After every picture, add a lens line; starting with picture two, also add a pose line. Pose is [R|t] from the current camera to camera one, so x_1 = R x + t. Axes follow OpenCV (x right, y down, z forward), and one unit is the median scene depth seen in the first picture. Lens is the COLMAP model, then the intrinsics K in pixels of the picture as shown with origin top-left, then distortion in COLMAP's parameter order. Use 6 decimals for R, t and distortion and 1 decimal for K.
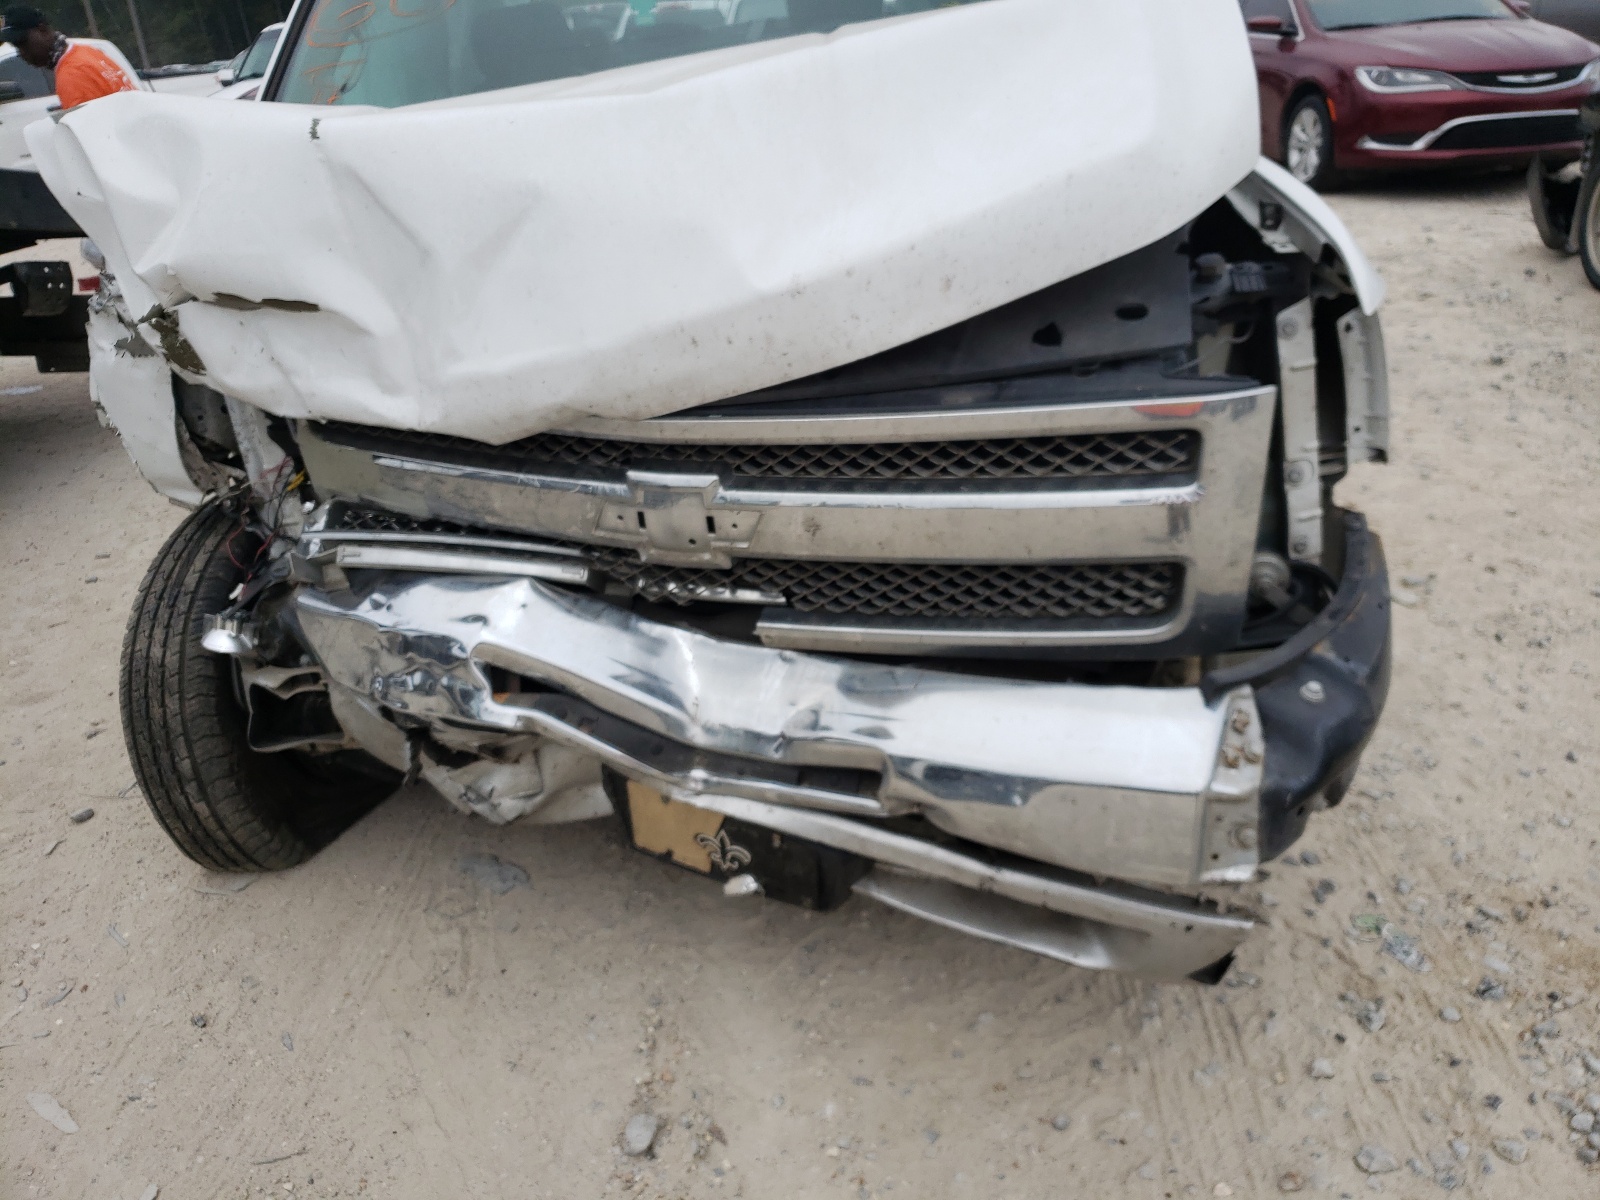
lens RADIAL K [[1193.9, 0, 800.0], [0, 1193.9, 600.0], [0, 0, 1]] dist [-0.002195, -0.001717]
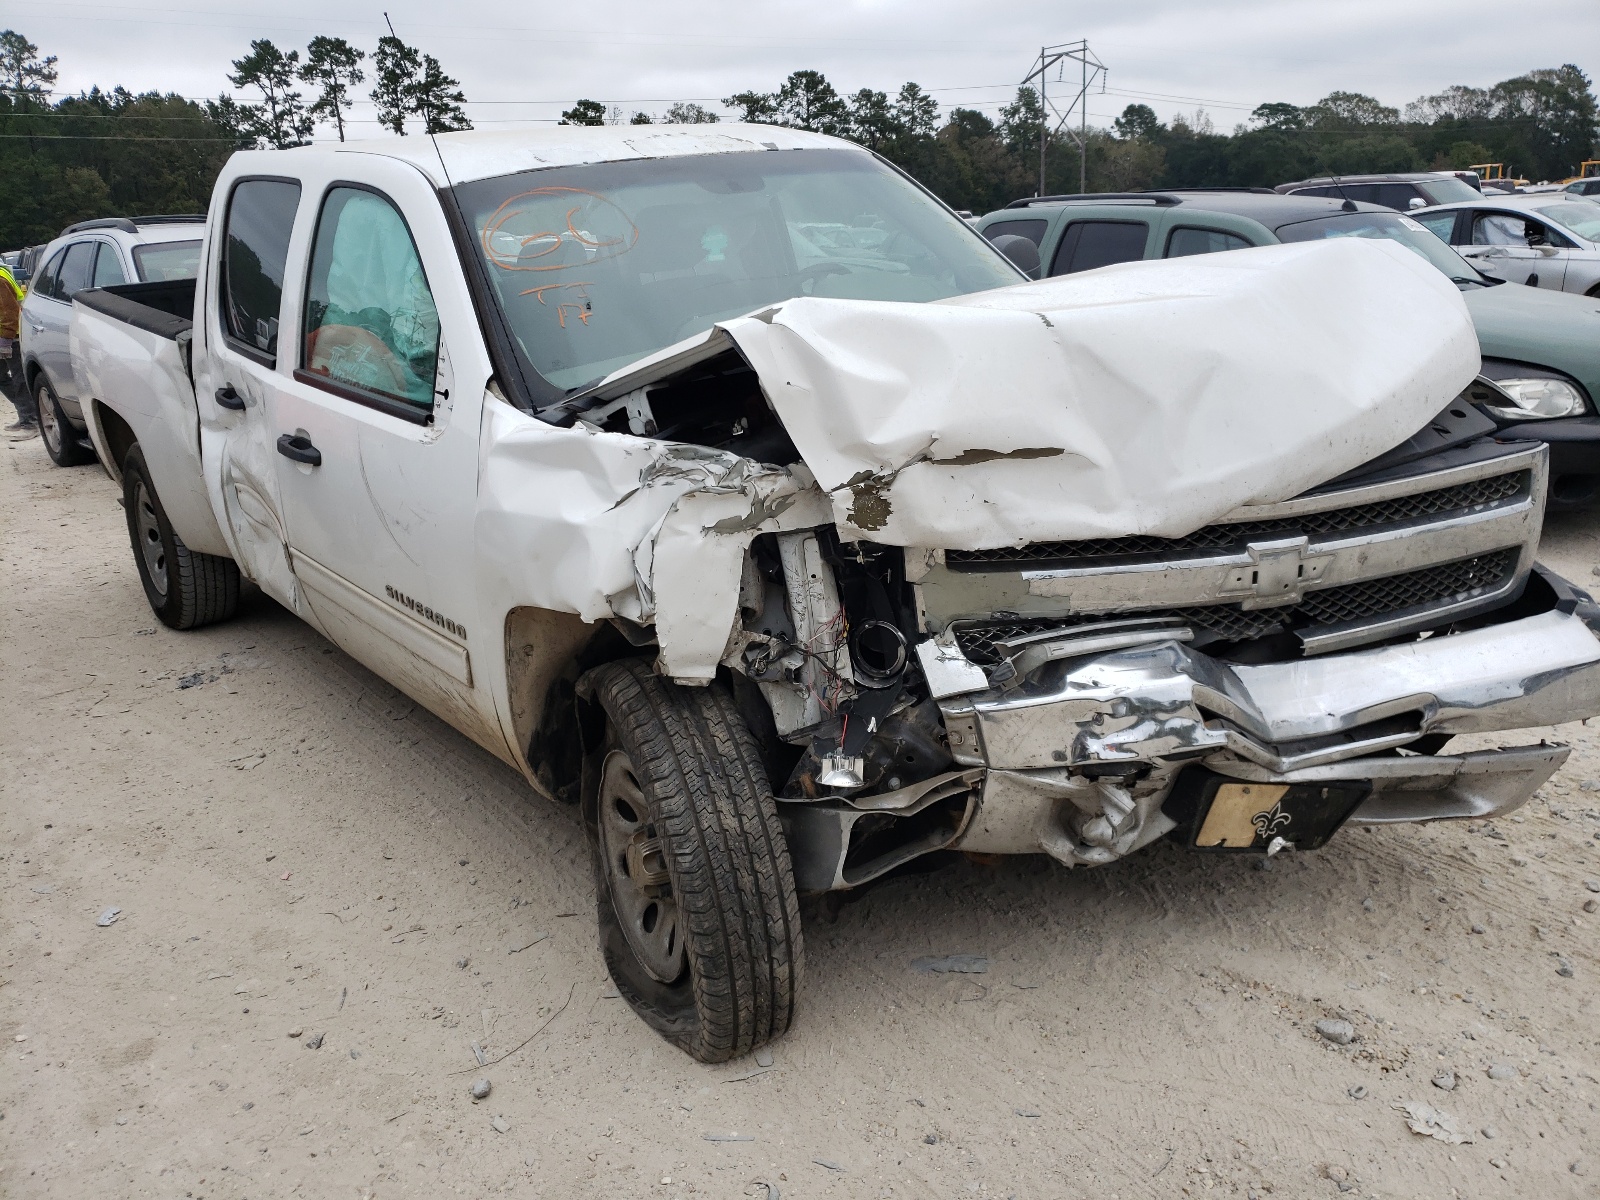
lens RADIAL K [[1193.9, 0, 800.0], [0, 1193.9, 600.0], [0, 0, 1]] dist [-0.002195, -0.001717]
pose [[0.813473, -0.145210, 0.563184, -1.399733], [0.243652, 0.964347, -0.103291, -0.027098], [-0.528105, 0.221245, 0.819851, 0.132061]]
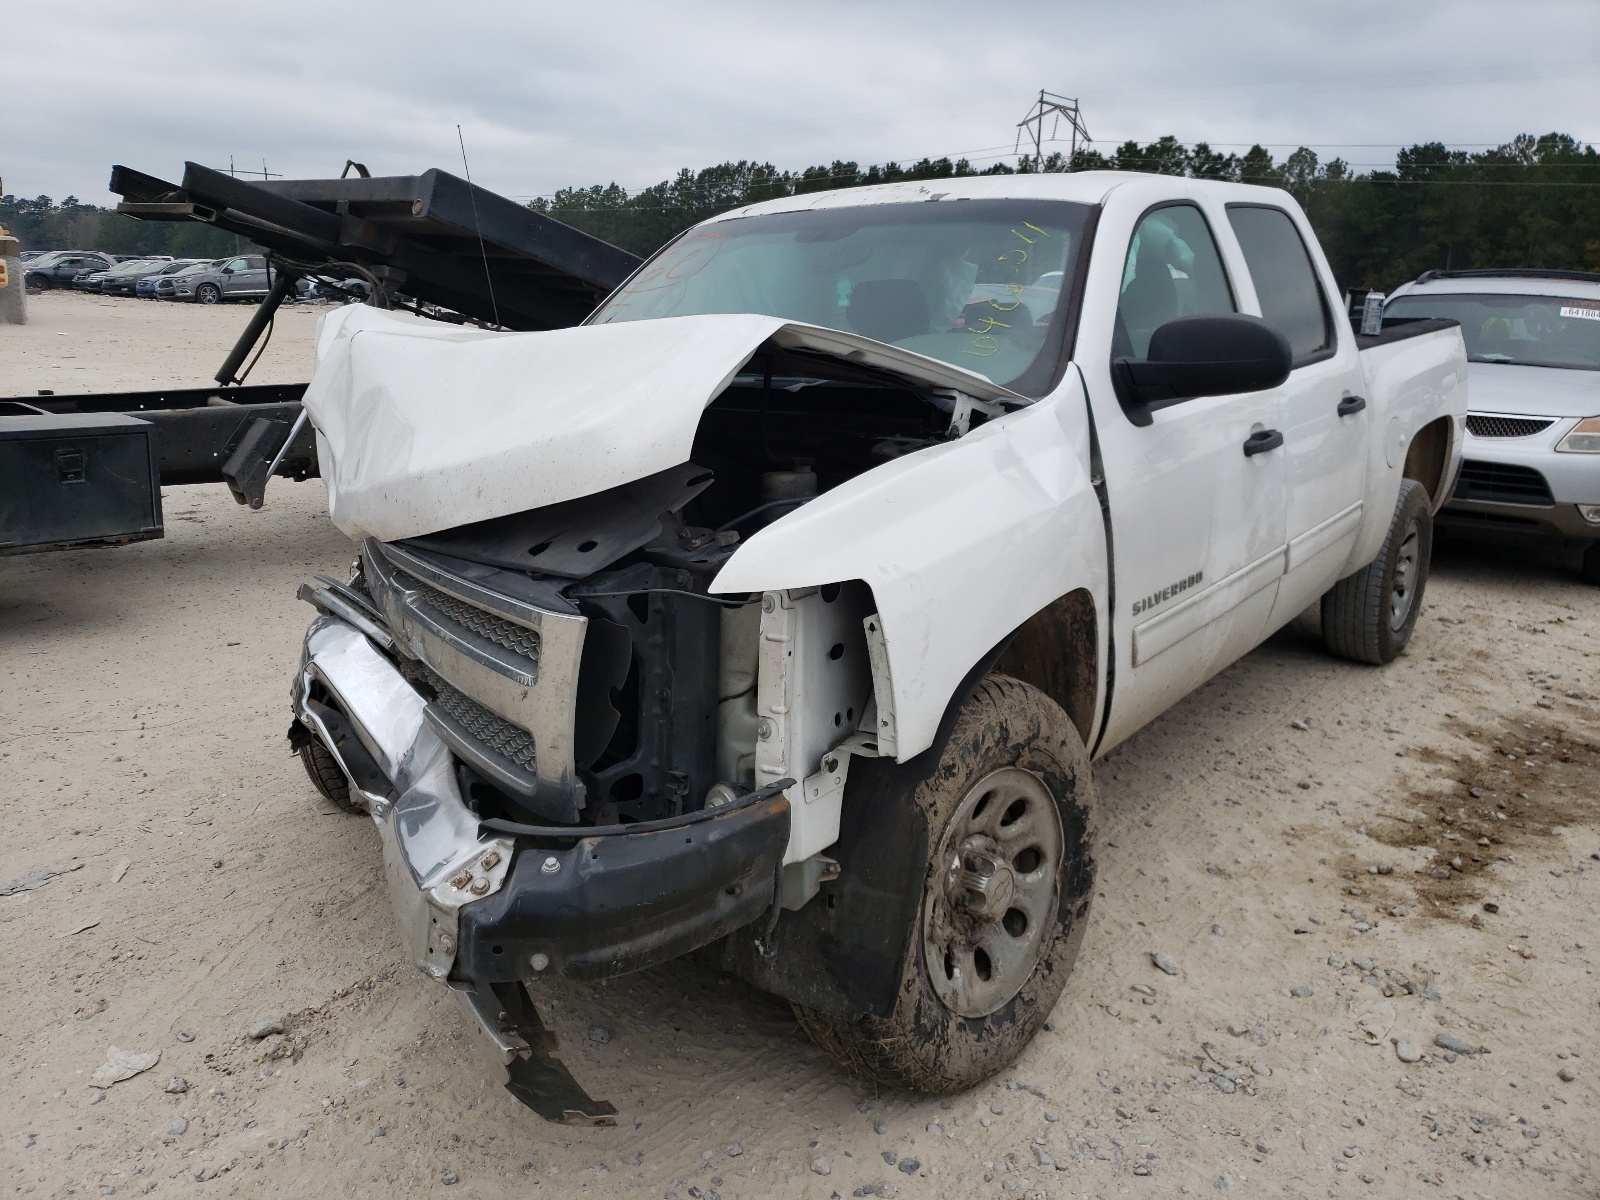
lens RADIAL K [[1193.9, 0, 800.0], [0, 1193.9, 600.0], [0, 0, 1]] dist [-0.002195, -0.001717]
pose [[0.787742, 0.265337, -0.555931, 1.104404], [-0.357784, 0.931726, -0.062274, -0.171578], [0.501451, 0.247959, 0.828893, 0.036626]]
